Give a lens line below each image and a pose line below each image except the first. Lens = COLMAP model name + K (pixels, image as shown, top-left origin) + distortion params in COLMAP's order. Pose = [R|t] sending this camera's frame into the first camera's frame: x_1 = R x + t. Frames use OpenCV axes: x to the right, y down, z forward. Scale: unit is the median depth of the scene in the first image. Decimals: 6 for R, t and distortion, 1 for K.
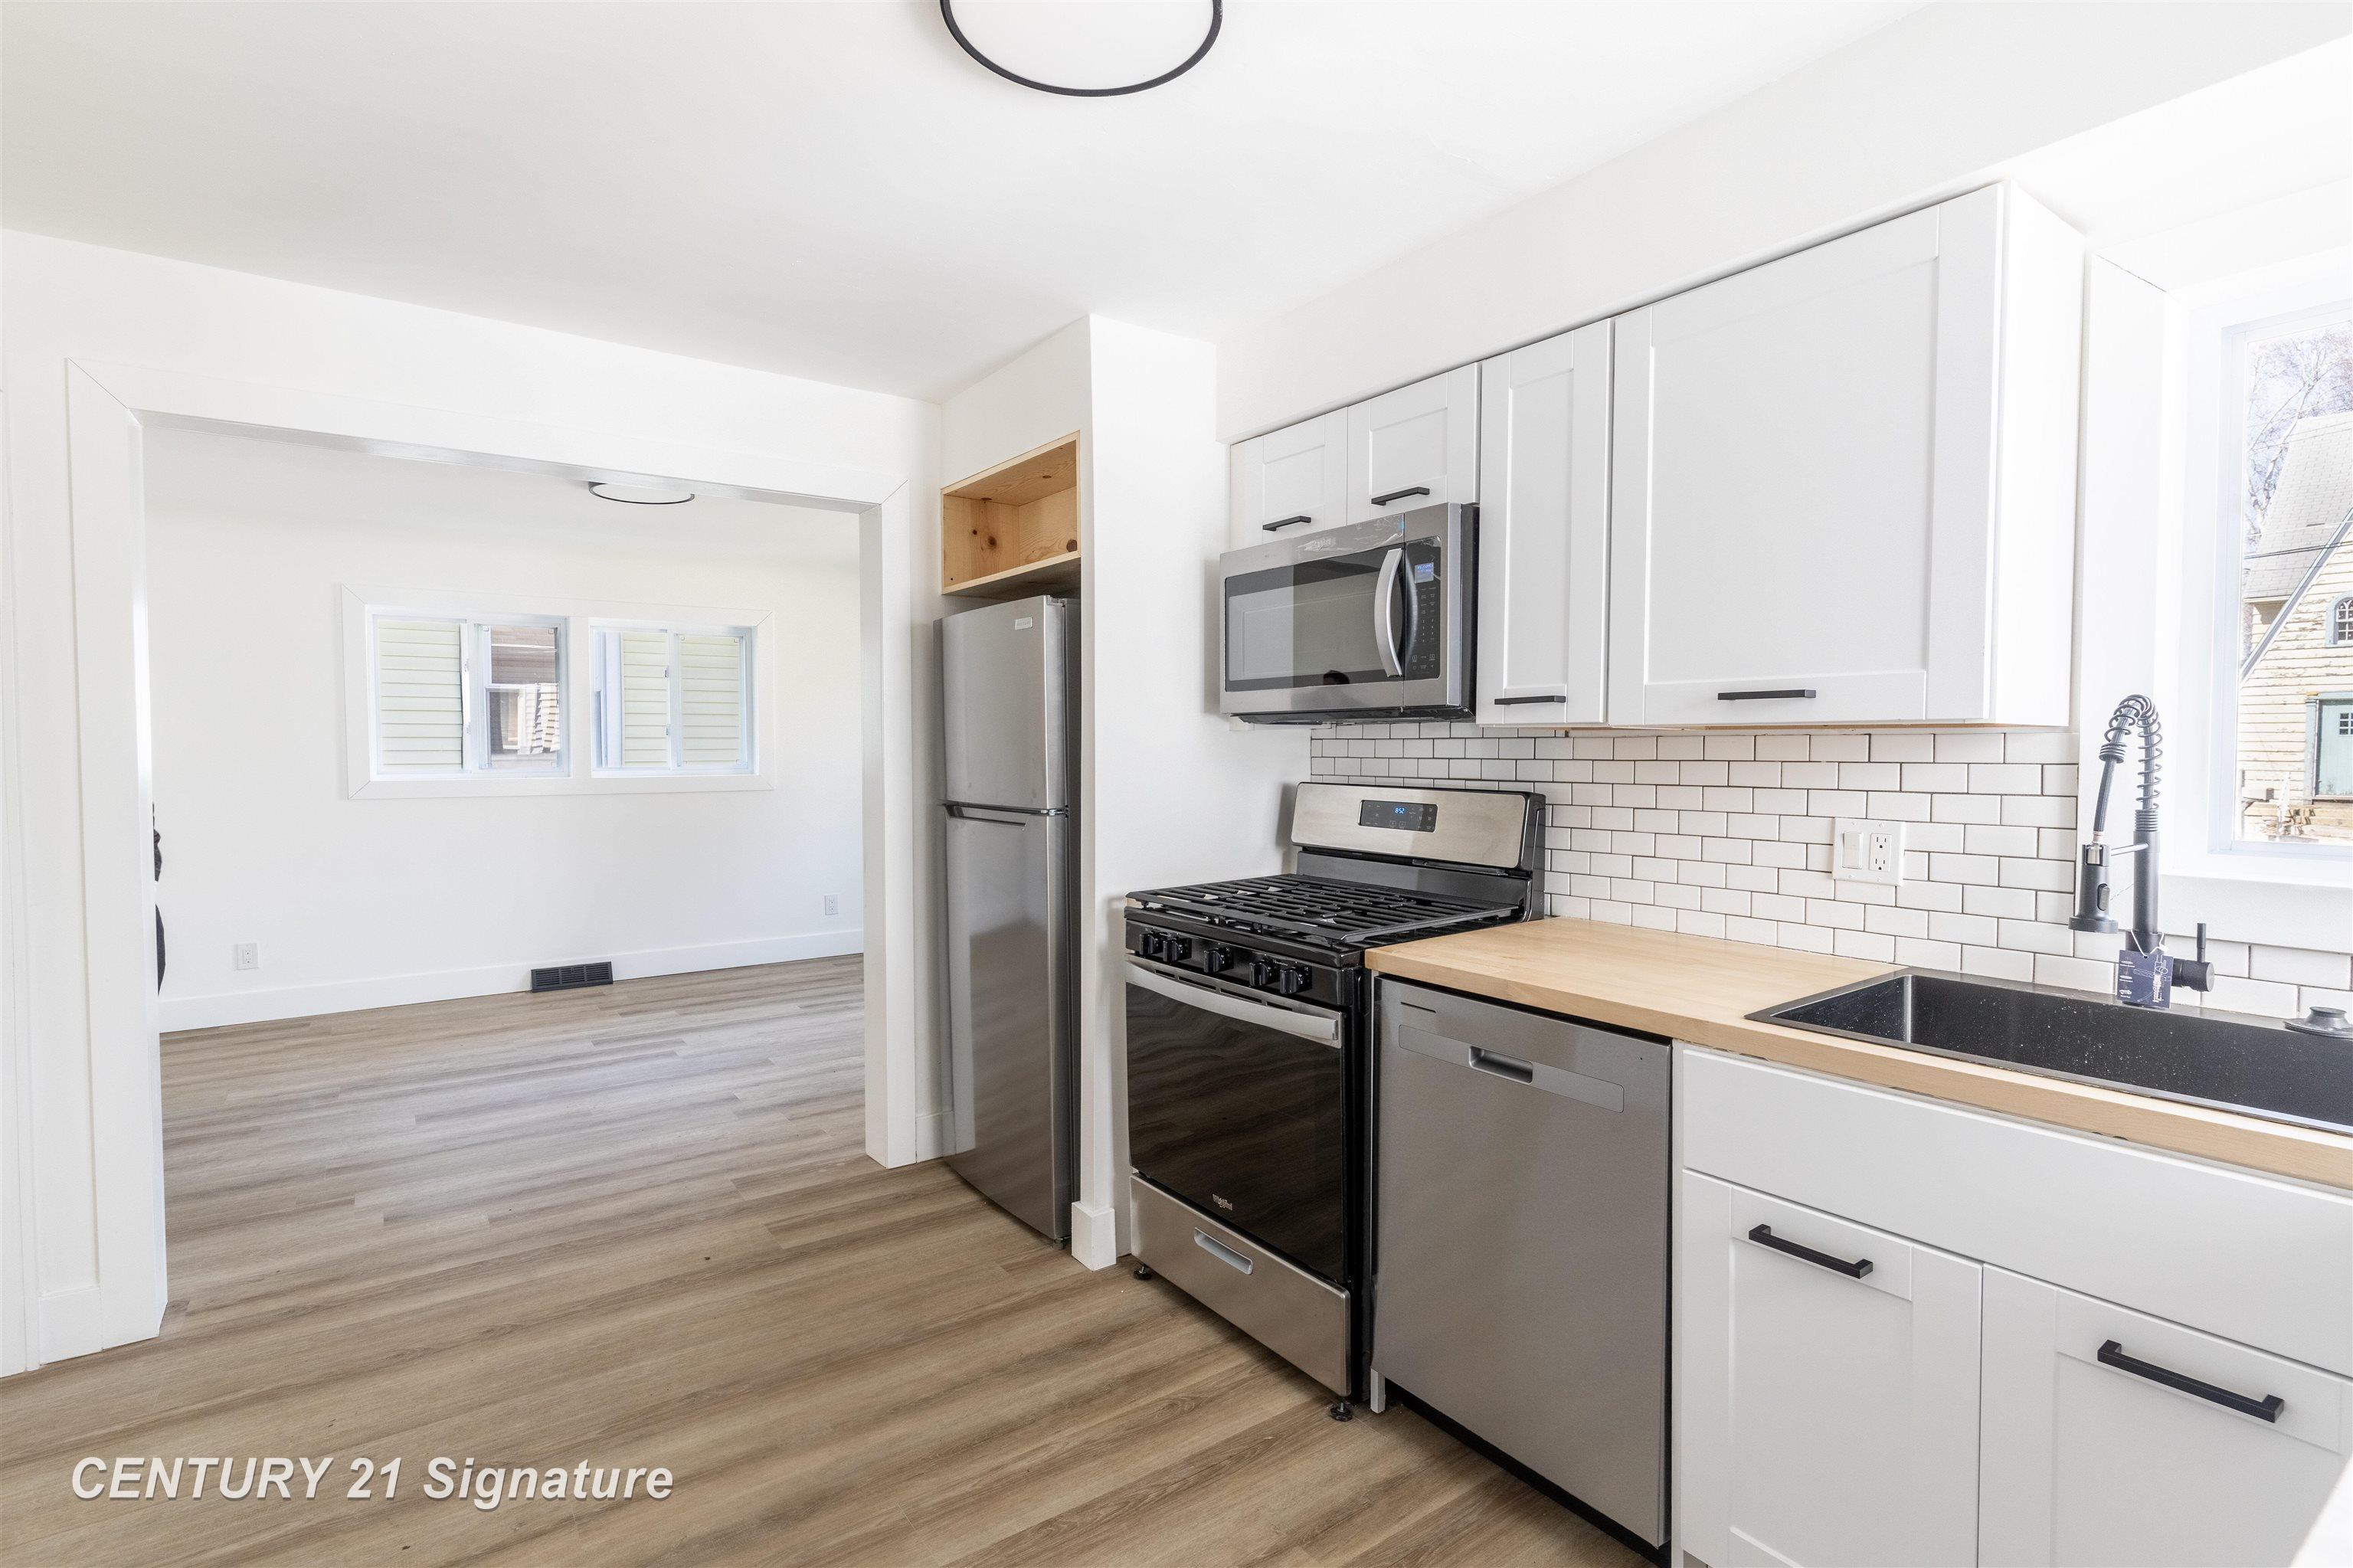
lens RADIAL K [[1124.7, 0, 1173.3], [0, 1124.7, 771.2], [0, 0, 1]] dist [0.005670, 0.000497]
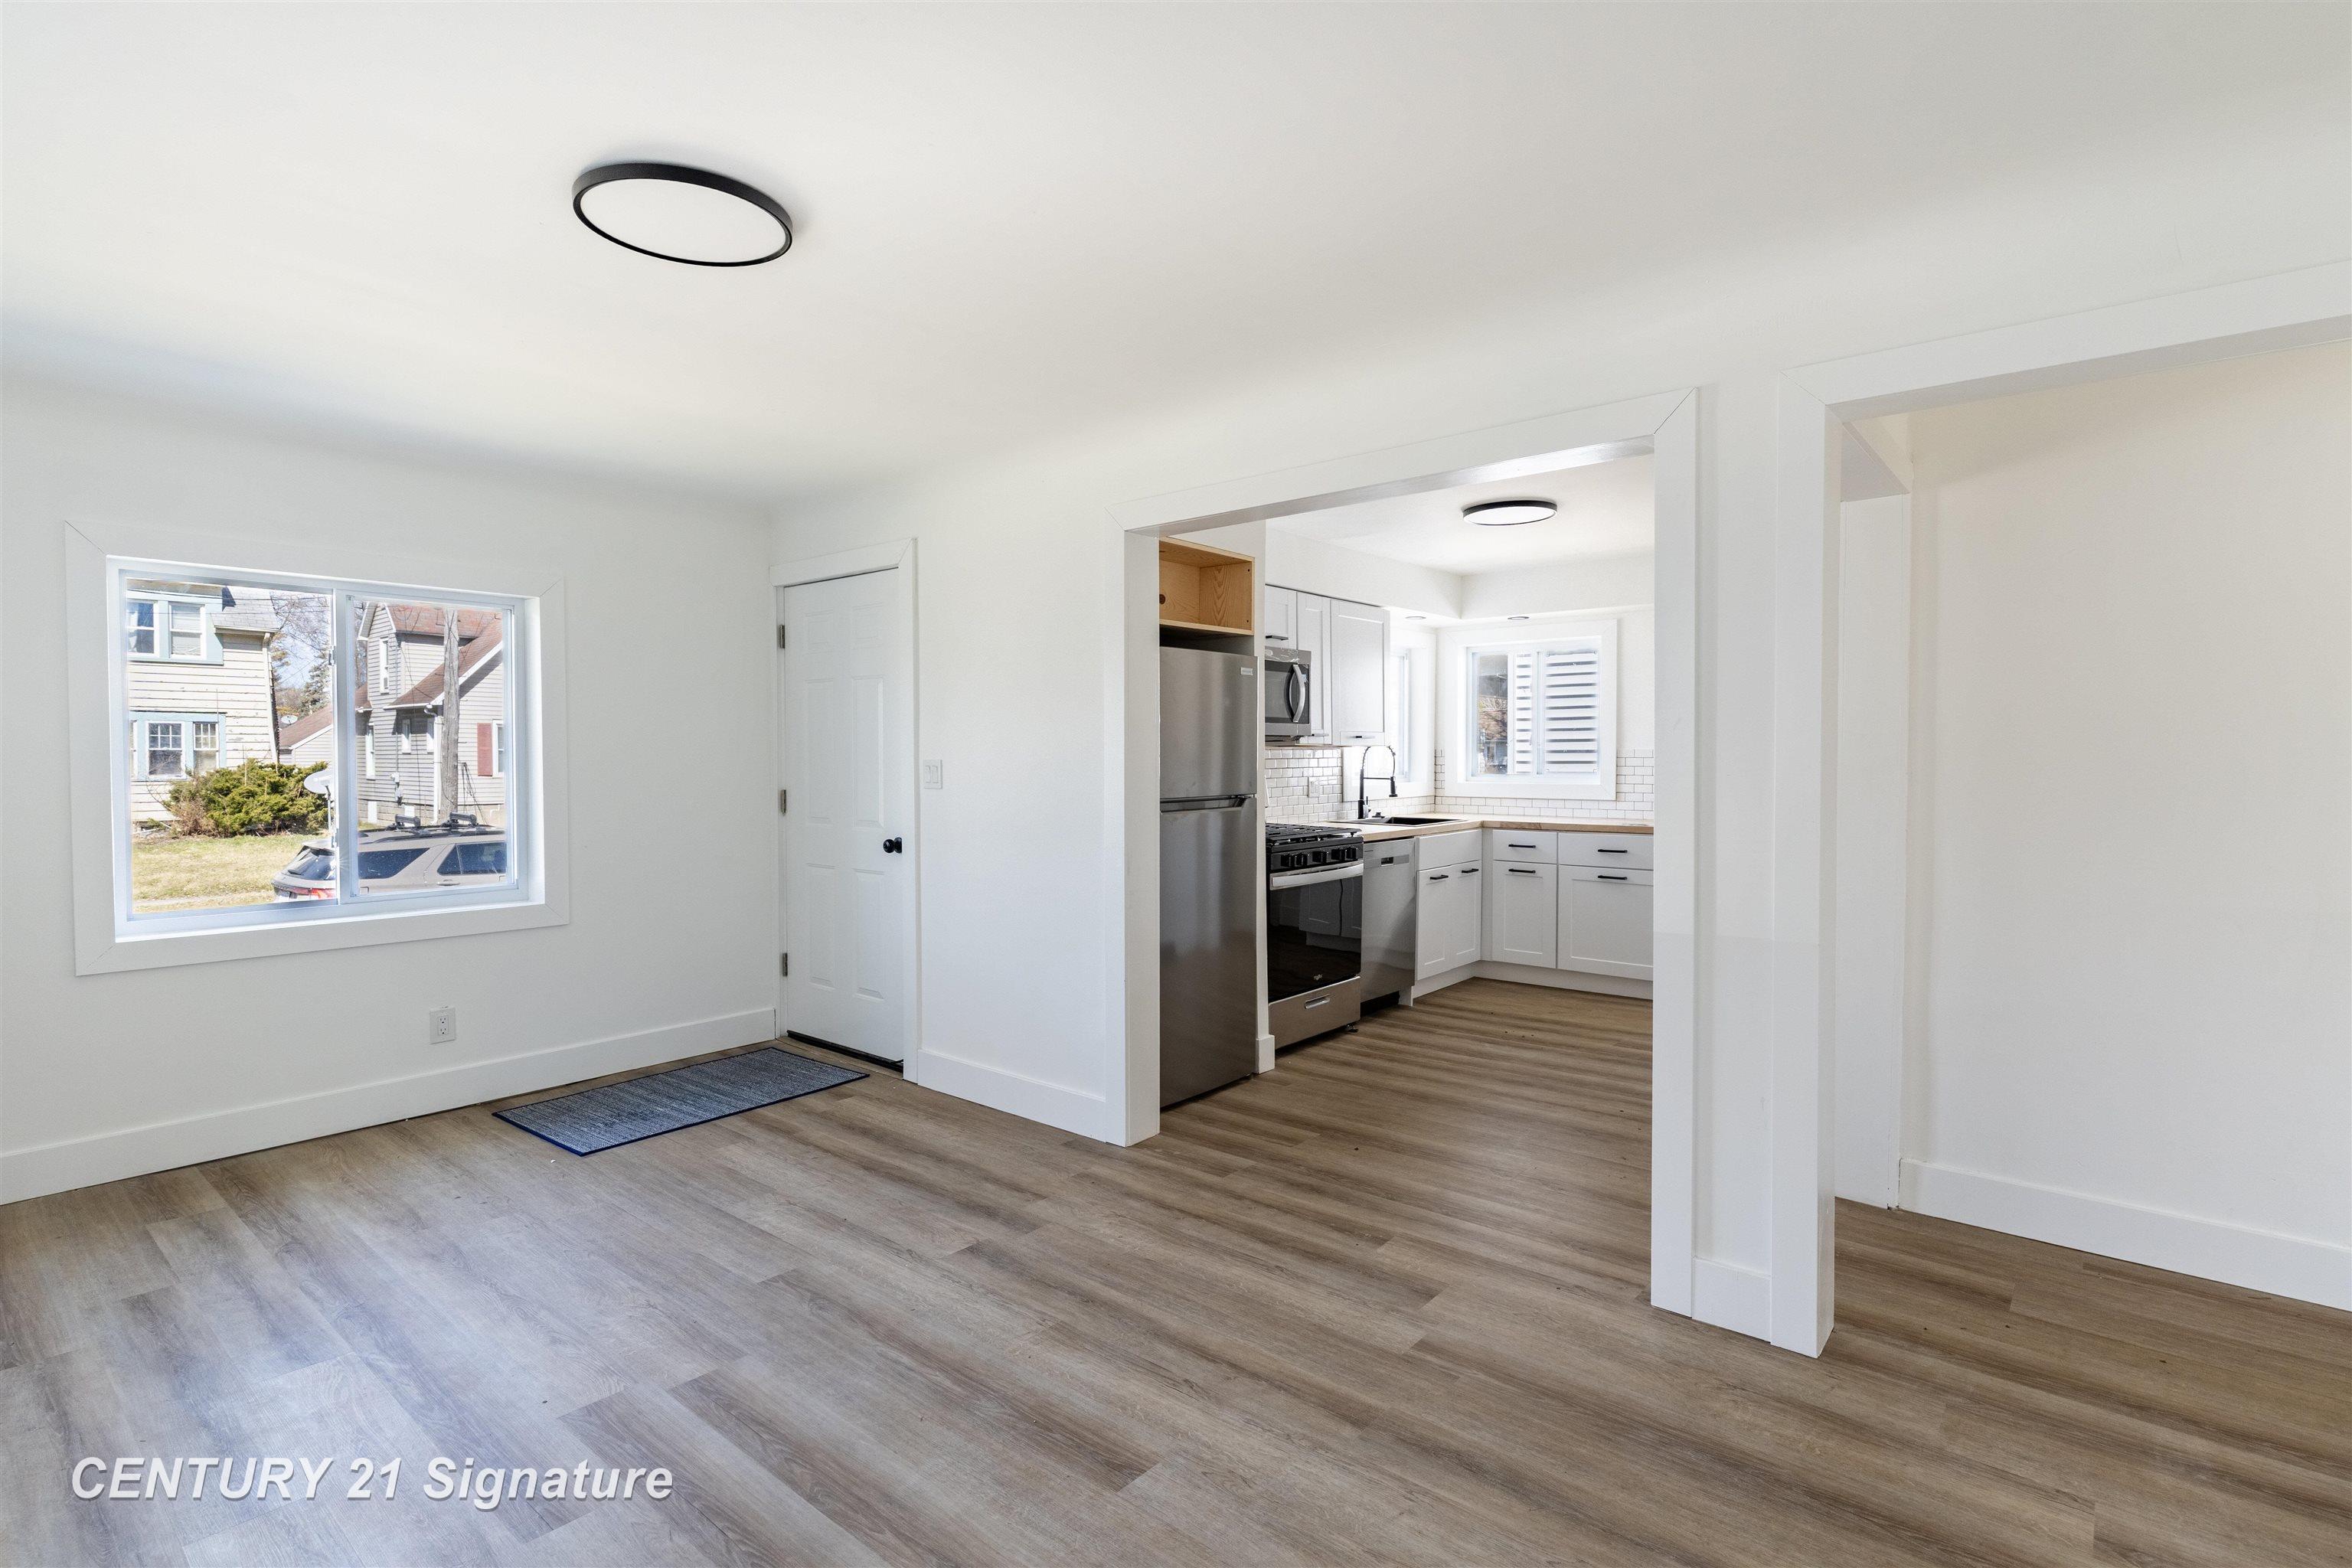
lens RADIAL K [[1124.2, 0, 1161.6], [0, 1124.2, 774.1], [0, 0, 1]] dist [0.005670, 0.000497]
pose [[-0.239844, -0.016109, 0.970678, -1.736688], [0.028168, 0.999326, 0.023544, -0.037148], [-0.970403, 0.032989, -0.239229, 1.635733]]
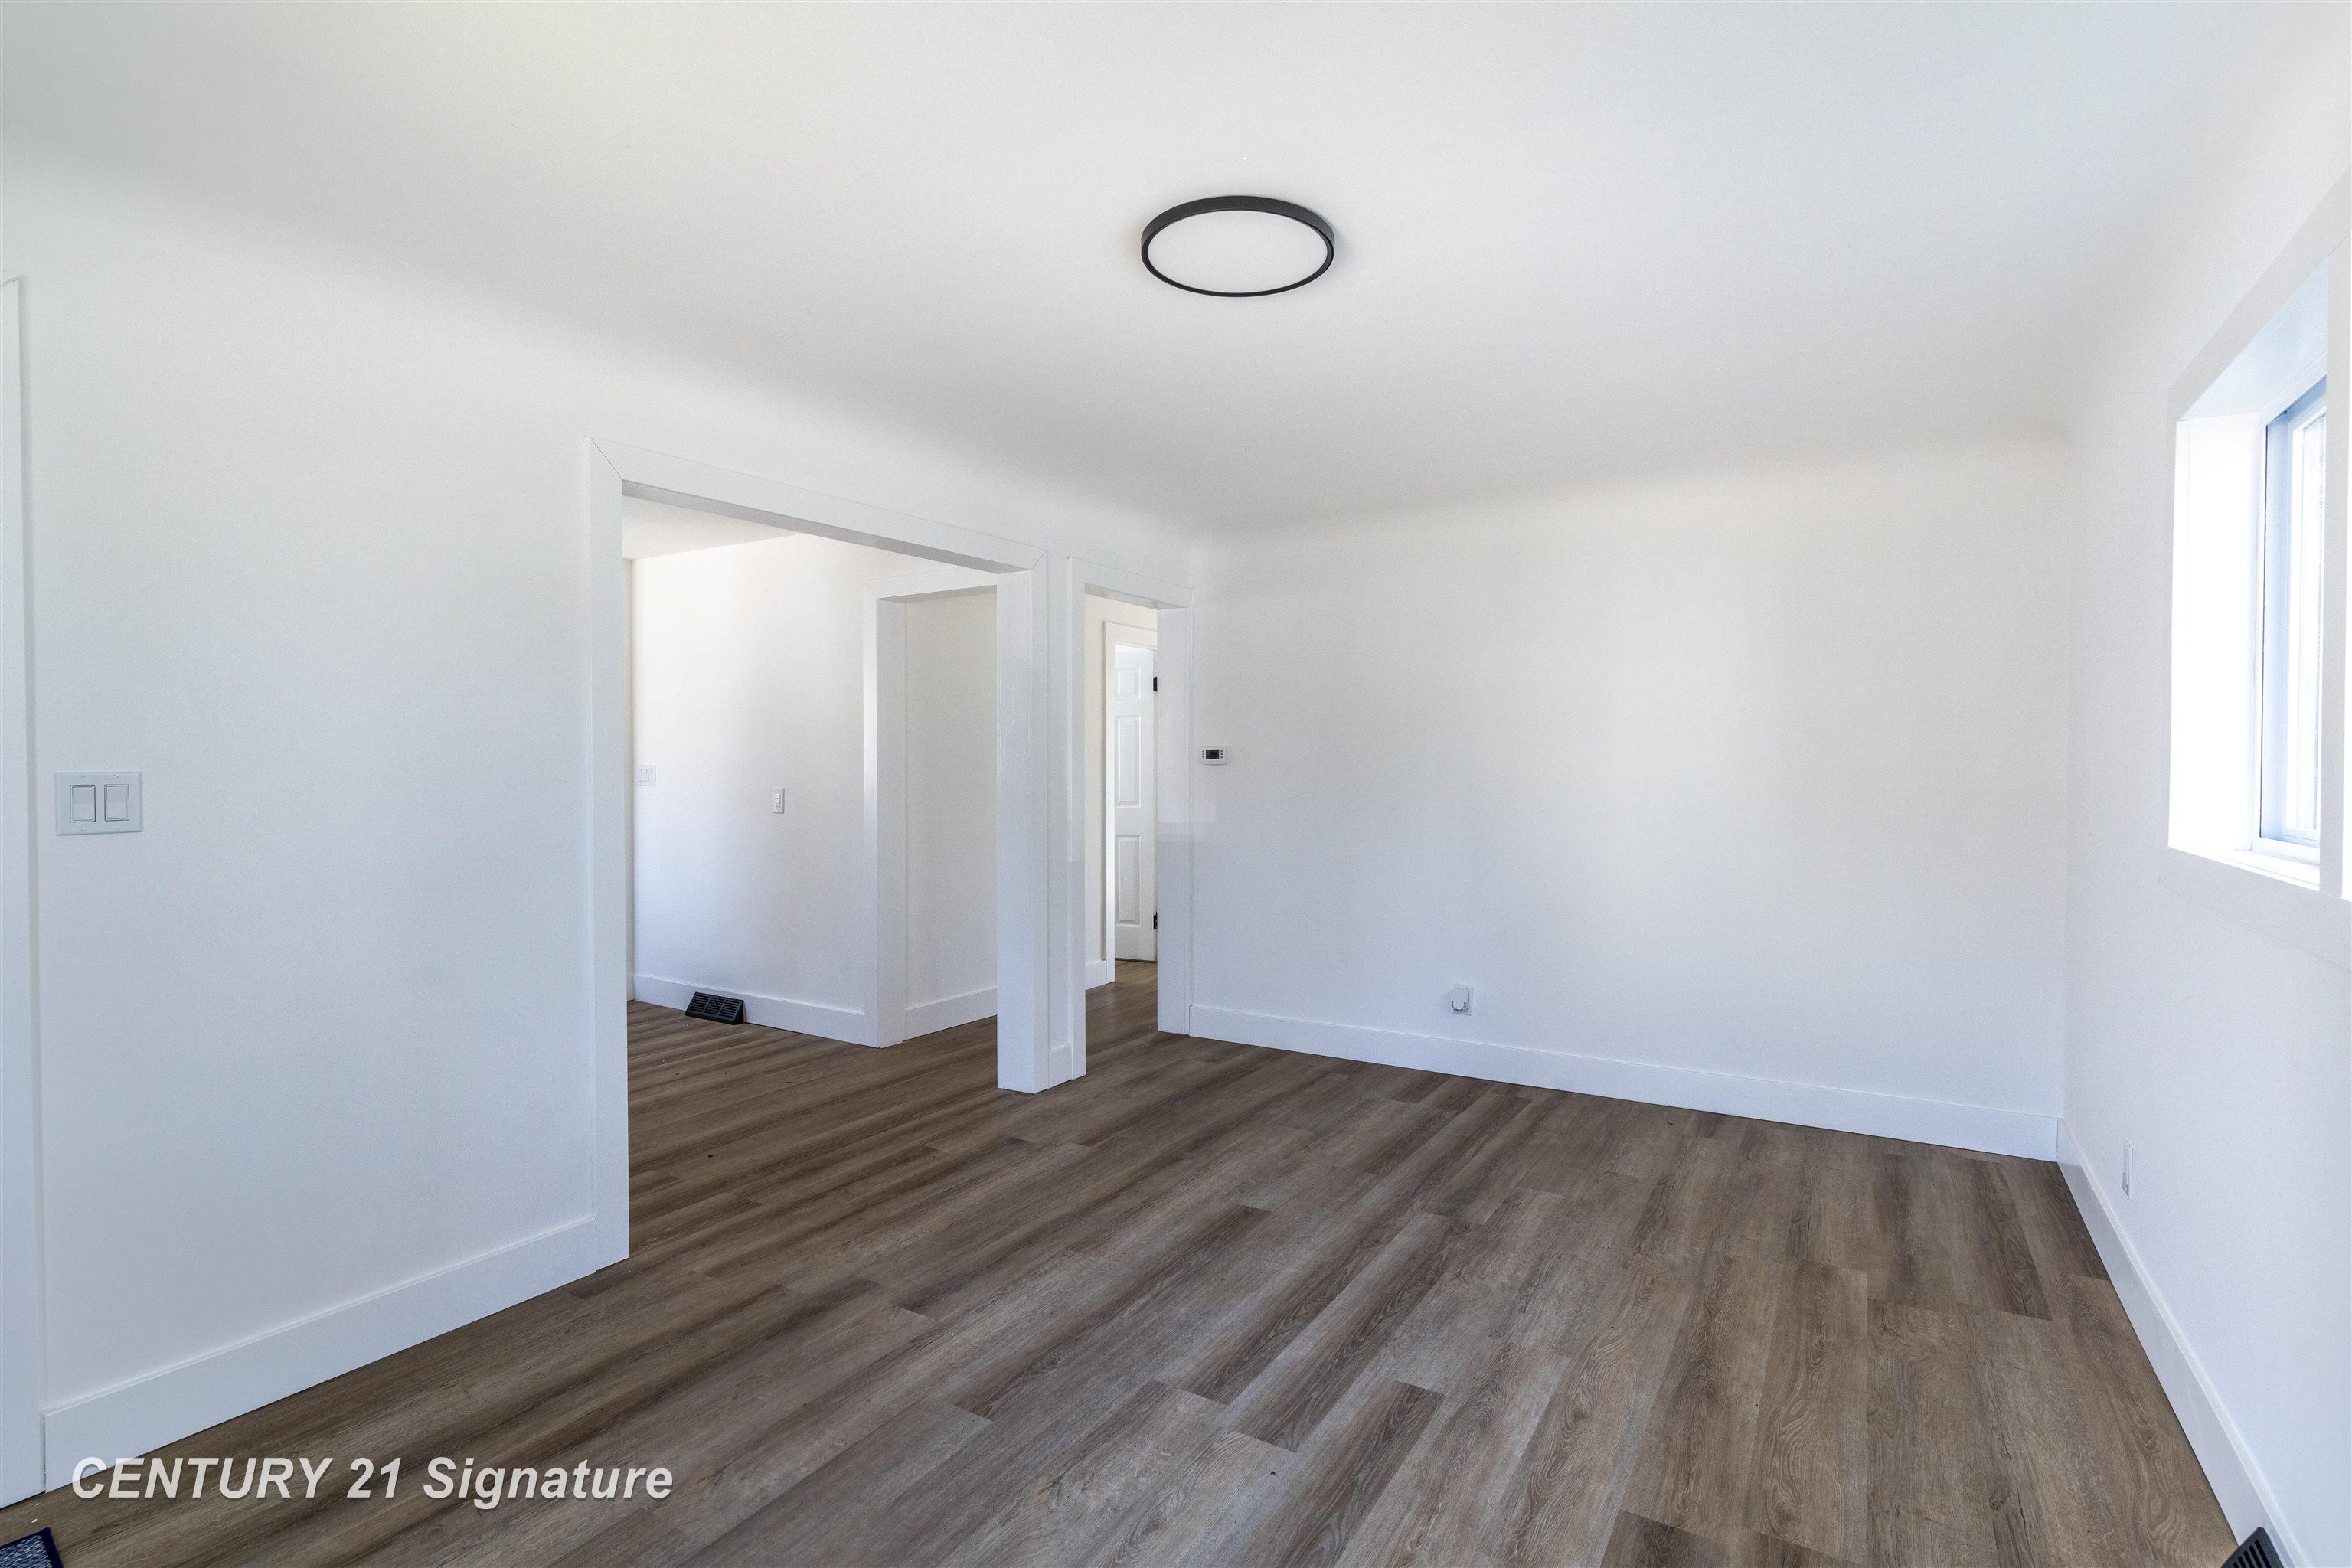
lens RADIAL K [[1124.2, 0, 1181.5], [0, 1124.2, 775.9], [0, 0, 1]] dist [0.005670, 0.000497]
pose [[-0.919391, 0.002610, -0.393336, -0.436992], [-0.012319, 0.999296, 0.035426, -0.058530], [0.393151, 0.037415, -0.918712, 2.571010]]
